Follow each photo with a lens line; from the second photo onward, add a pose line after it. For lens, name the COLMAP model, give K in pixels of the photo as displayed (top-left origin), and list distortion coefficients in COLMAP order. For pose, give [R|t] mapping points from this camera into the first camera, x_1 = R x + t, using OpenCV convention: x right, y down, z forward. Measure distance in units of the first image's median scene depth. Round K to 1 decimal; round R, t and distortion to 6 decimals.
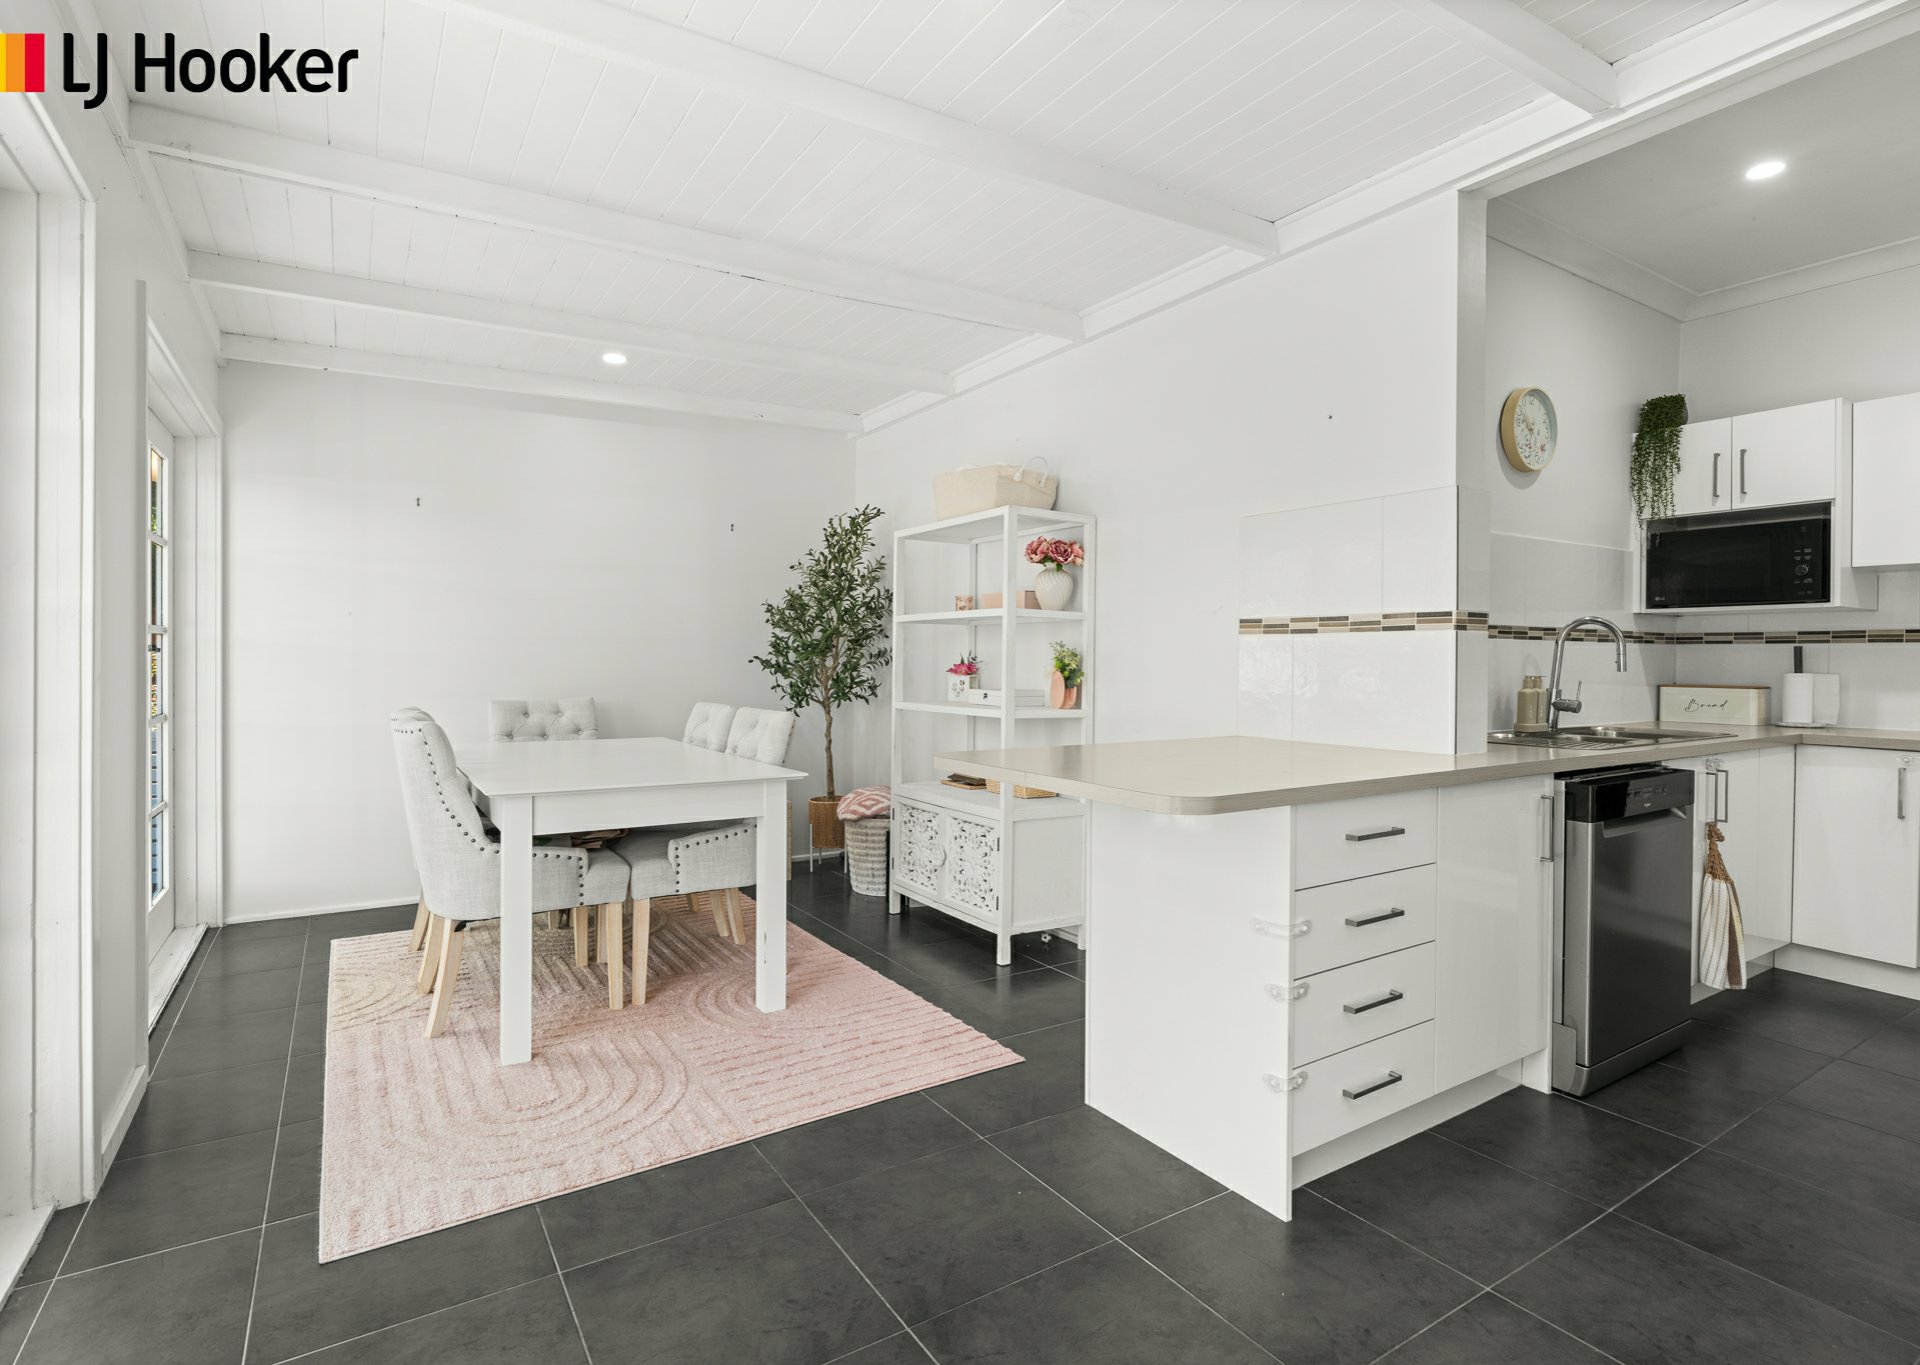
lens RADIAL K [[937.5, 0, 912.6], [0, 937.5, 663.0], [0, 0, 1]] dist [-0.010351, 0.001875]
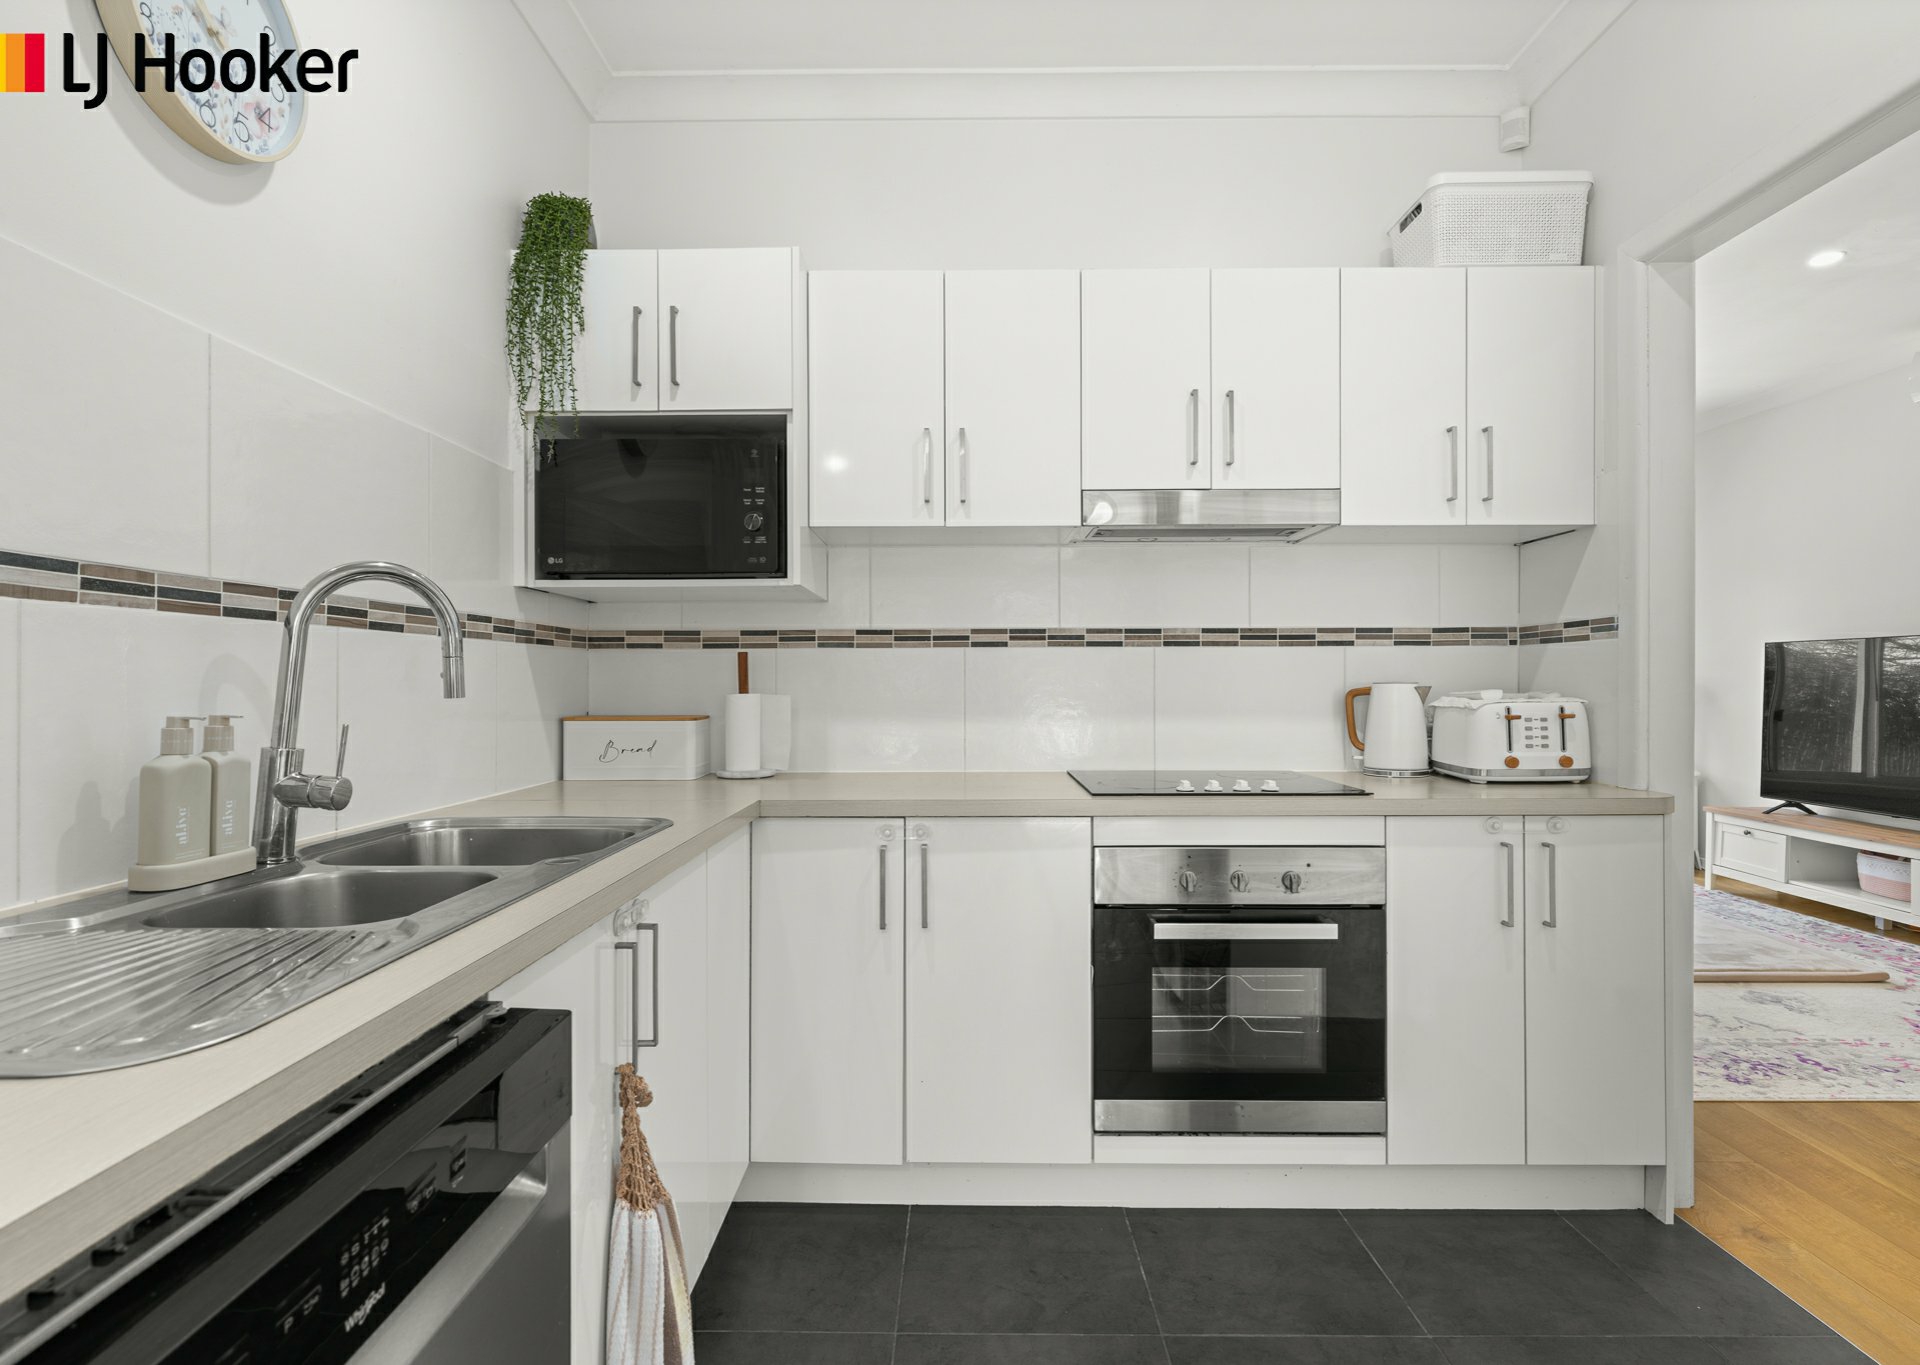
lens RADIAL K [[937.5, 0, 952.2], [0, 937.5, 681.5], [0, 0, 1]] dist [-0.010351, 0.001875]
pose [[0.523199, -0.007398, 0.852178, 0.476030], [0.011296, 0.999935, 0.001745, 0.003006], [-0.852136, 0.008713, 0.523249, 0.539082]]
